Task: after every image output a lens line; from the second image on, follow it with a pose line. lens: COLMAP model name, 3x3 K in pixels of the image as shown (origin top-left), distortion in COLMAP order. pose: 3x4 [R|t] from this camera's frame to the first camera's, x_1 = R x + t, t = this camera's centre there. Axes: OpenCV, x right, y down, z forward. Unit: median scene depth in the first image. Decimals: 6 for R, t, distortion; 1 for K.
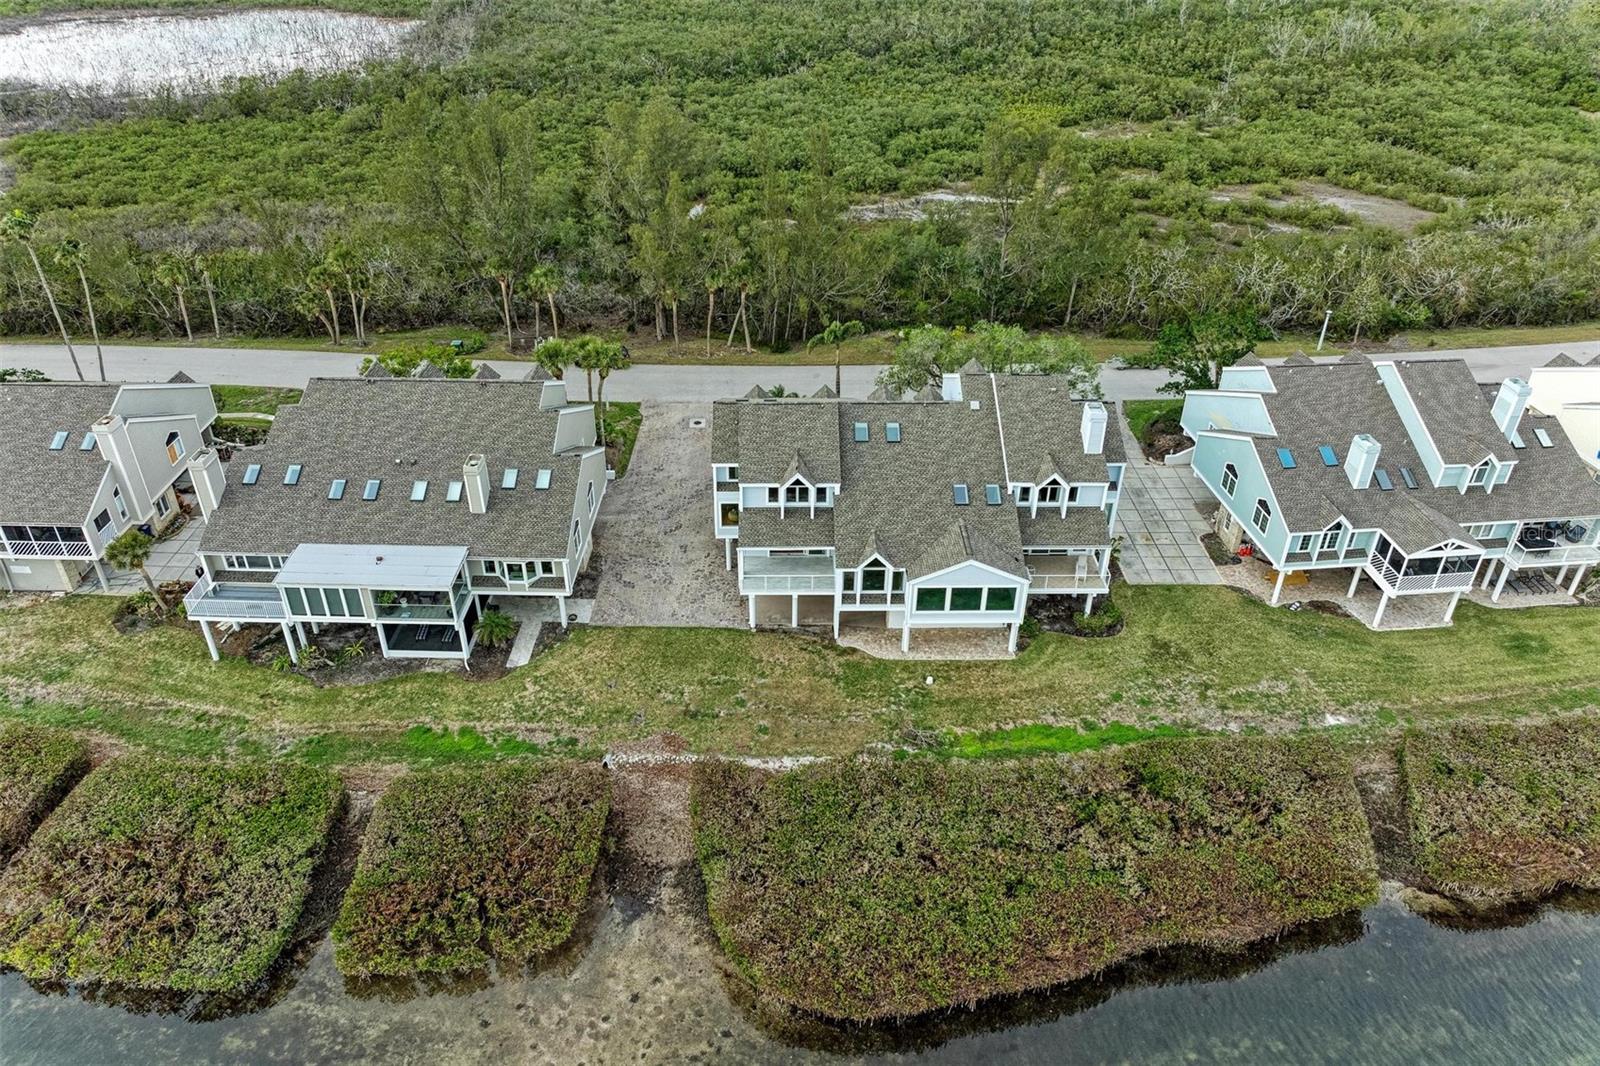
lens RADIAL K [[1129.4, 0, 882.5], [0, 1129.4, 377.3], [0, 0, 1]] dist [-0.018821, -0.001235]
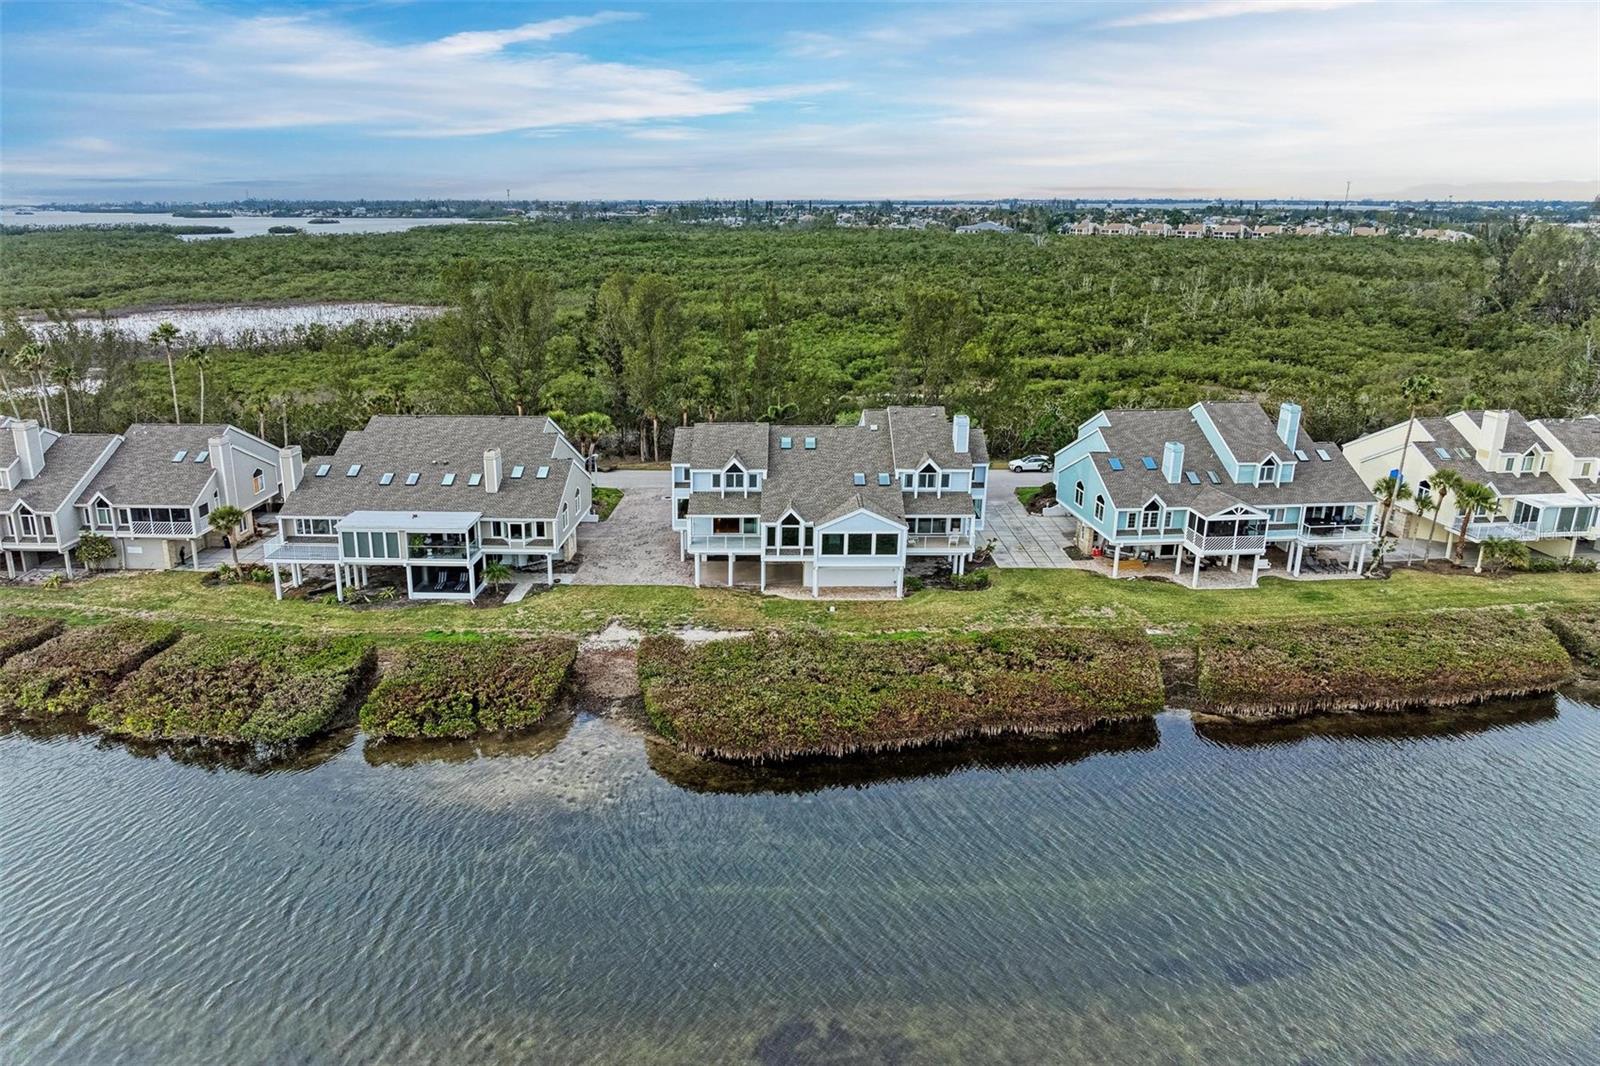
lens RADIAL K [[1214.4, 0, 891.9], [0, 1214.4, 463.2], [0, 0, 1]] dist [-0.002766, -0.031904]
pose [[0.999730, -0.017216, -0.015611, 0.132068], [0.011808, 0.954864, -0.296807, 0.513801], [0.020016, 0.296543, 0.954810, -0.356848]]
